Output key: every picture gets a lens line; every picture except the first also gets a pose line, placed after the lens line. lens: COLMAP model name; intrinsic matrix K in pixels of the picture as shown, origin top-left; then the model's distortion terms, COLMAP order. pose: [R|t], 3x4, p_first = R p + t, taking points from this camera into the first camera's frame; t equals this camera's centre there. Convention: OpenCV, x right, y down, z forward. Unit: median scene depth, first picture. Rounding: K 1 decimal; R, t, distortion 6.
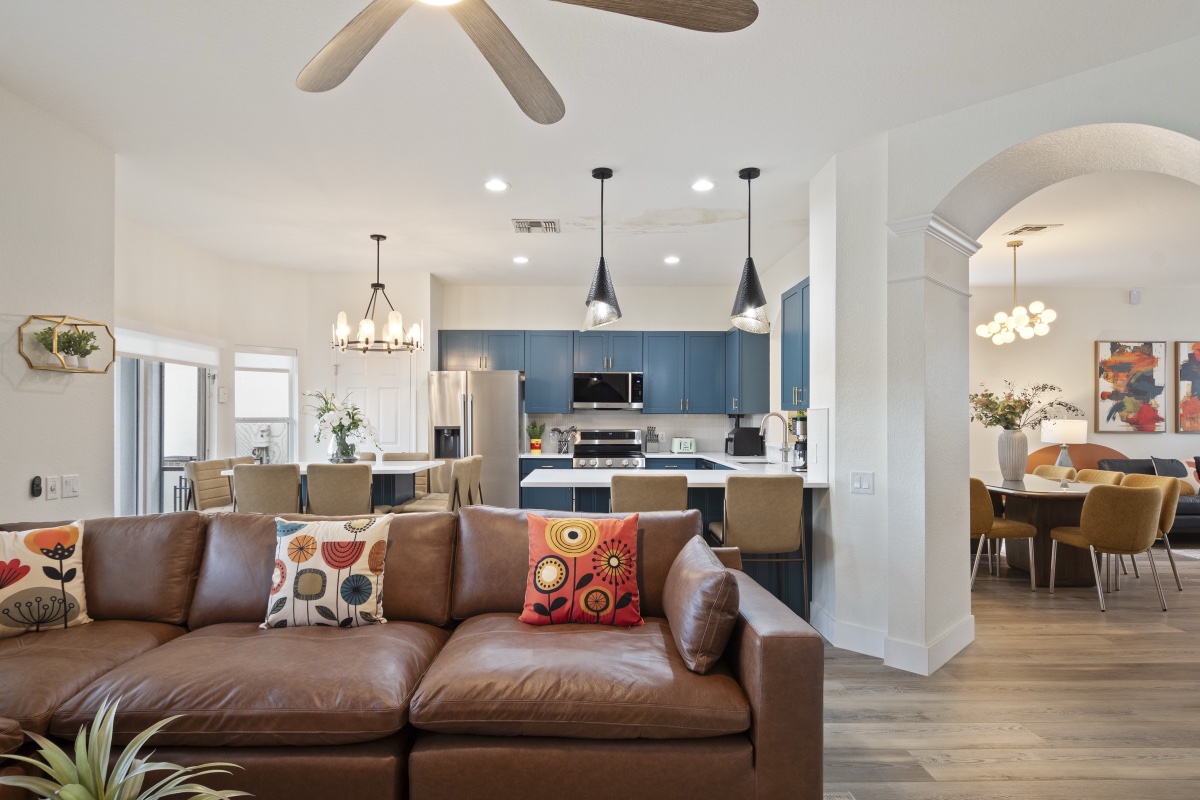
lens RADIAL K [[662.9, 0, 599.1], [0, 662.9, 417.7], [0, 0, 1]] dist [0.013355, -0.007580]
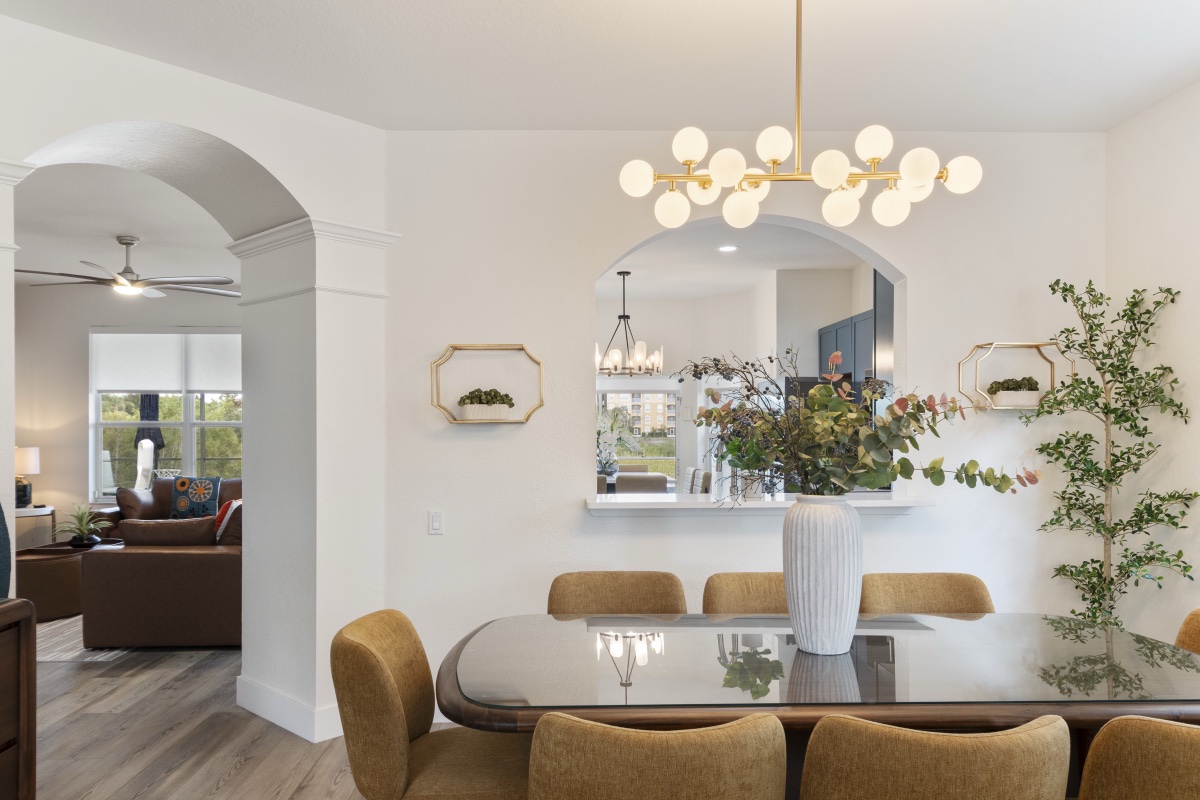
lens RADIAL K [[856.7, 0, 573.3], [0, 856.7, 417.4], [0, 0, 1]] dist [0.026180, 0.000563]
pose [[-0.006168, -0.012028, -0.999909, 0.918258], [0.002711, 0.999924, -0.012045, -0.012928], [0.999977, -0.002785, -0.006135, 0.776582]]
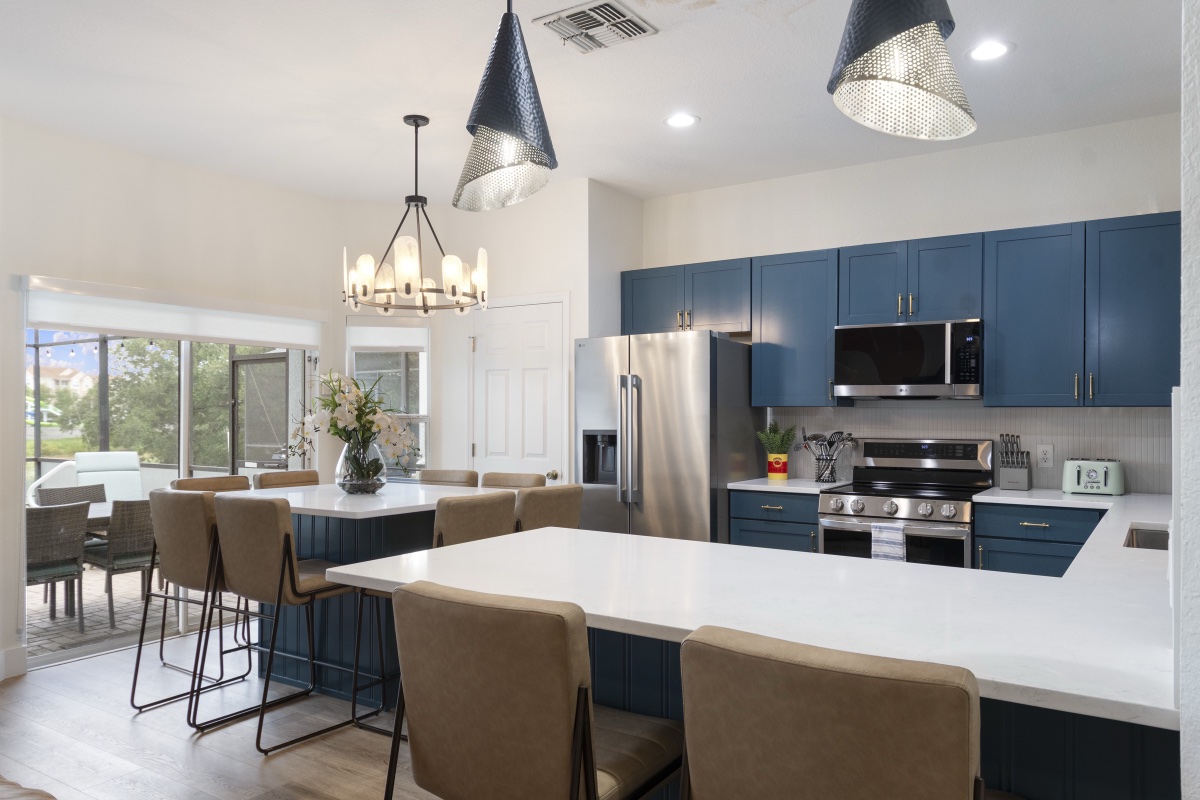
lens RADIAL K [[856.7, 0, 601.6], [0, 856.7, 405.8], [0, 0, 1]] dist [0.026180, 0.000563]
pose [[0.825666, -0.005850, -0.564128, 0.209745], [0.003963, 0.999982, -0.004569, -0.005527], [0.564145, 0.001537, 0.825675, 0.378149]]
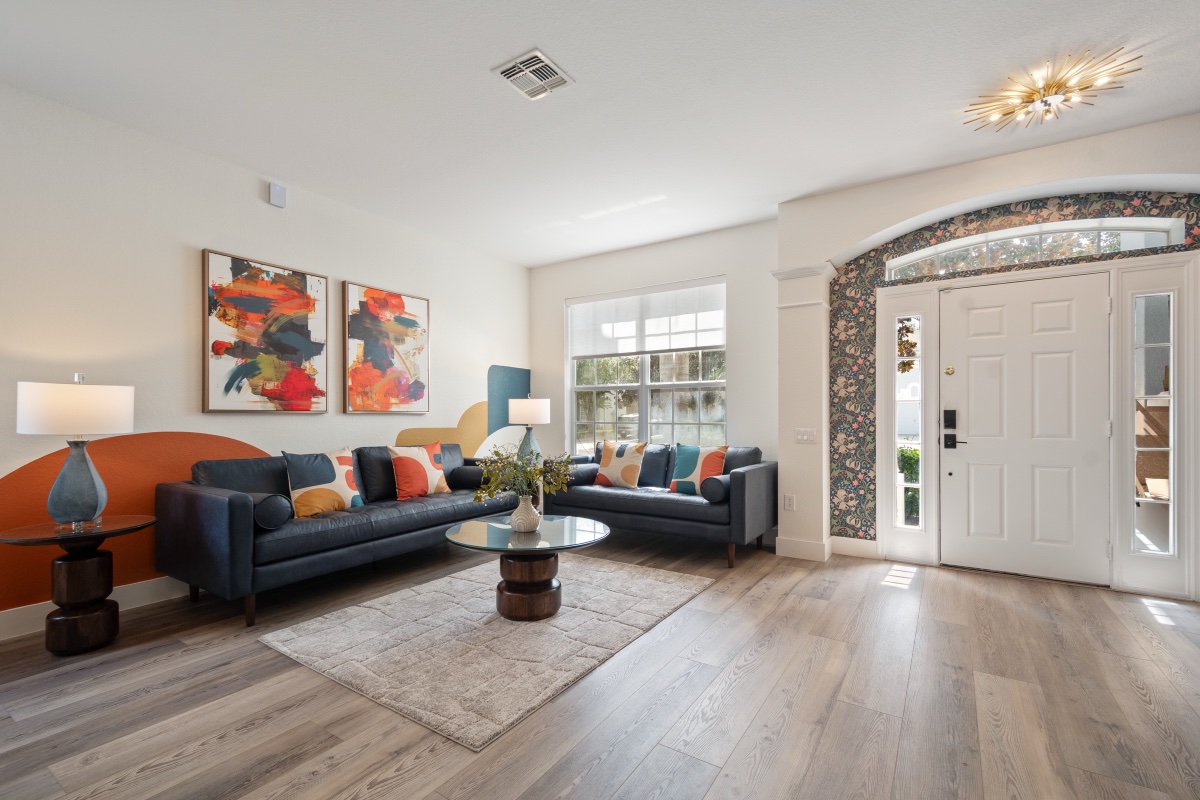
lens RADIAL K [[527.8, 0, 598.1], [0, 527.8, 414.9], [0, 0, 1]] dist [0.009394, -0.002329]
pose [[0.564517, -0.005225, 0.825405, 0.692041], [-0.002265, 0.999966, 0.007879, 0.024091], [-0.825418, -0.006318, 0.564486, 0.581747]]
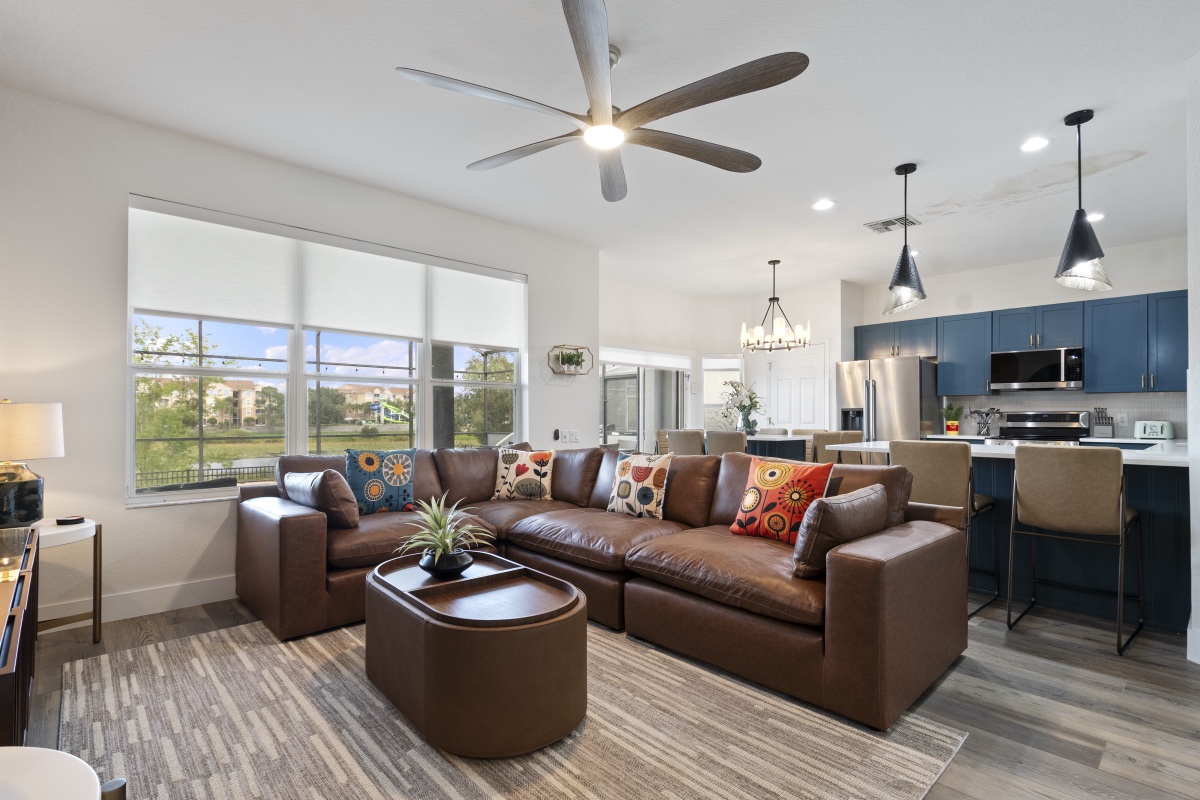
lens RADIAL K [[575.7, 0, 596.7], [0, 575.7, 409.6], [0, 0, 1]] dist [0.011001, -0.005056]
pose [[0.666856, -0.009311, -0.745128, 0.233152], [0.004220, 0.999953, -0.008718, 0.022675], [0.745174, 0.002669, 0.666864, -0.011606]]
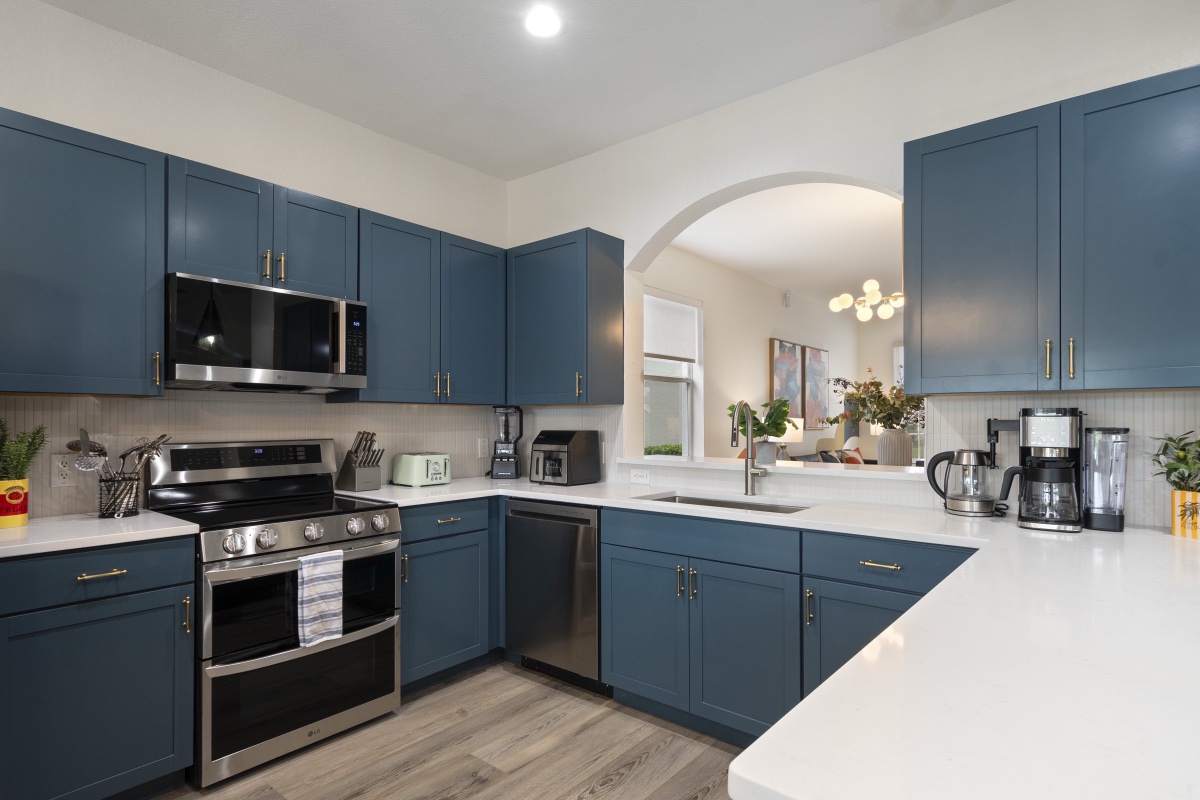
lens RADIAL K [[627.3, 0, 602.2], [0, 627.3, 415.0], [0, 0, 1]] dist [0.011183, -0.005006]
pose [[0.647324, 0.002301, 0.762211, -0.157653], [-0.000145, 0.999996, -0.002896, 0.004138], [-0.762215, 0.001764, 0.647322, 0.692885]]
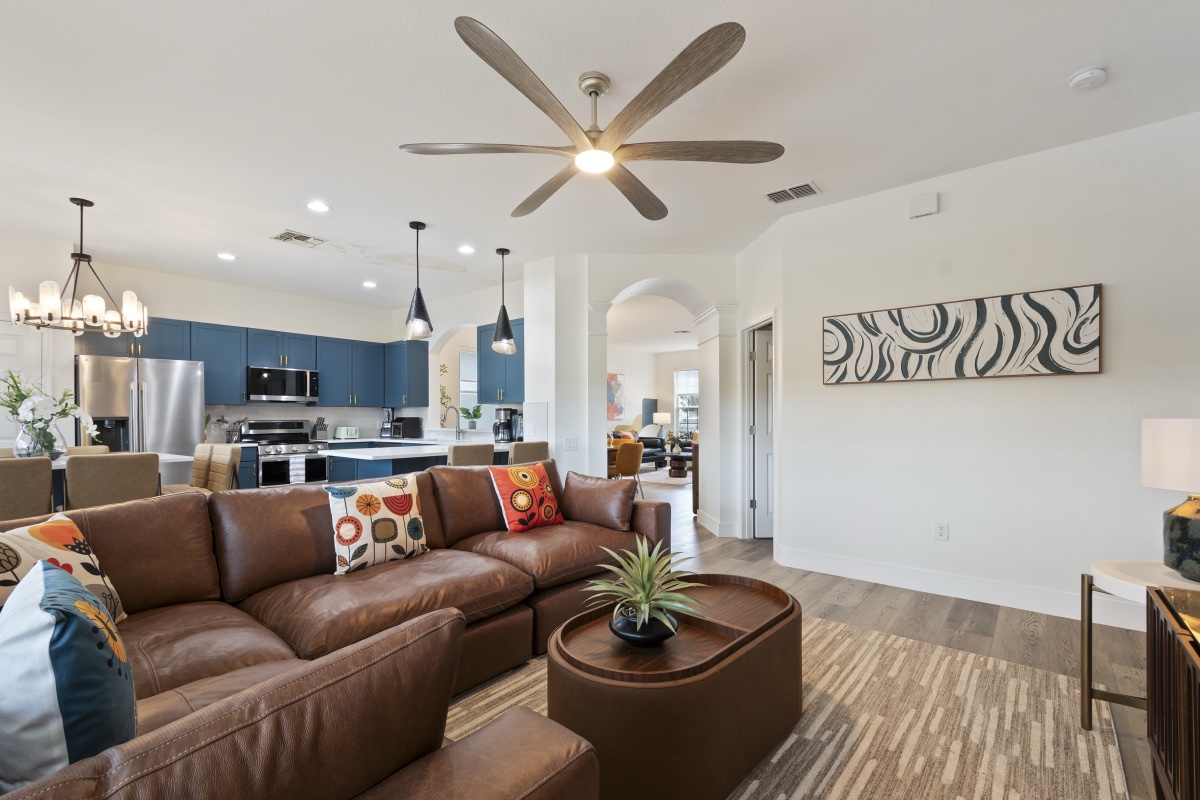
lens RADIAL K [[527.8, 0, 603.4], [0, 527.8, 415.0], [0, 0, 1]] dist [0.009394, -0.002329]
pose [[0.647896, -0.000796, 0.761729, -0.356218], [0.001211, 0.999999, 0.000015, 0.011340], [-0.761728, 0.000913, 0.647896, 0.008486]]
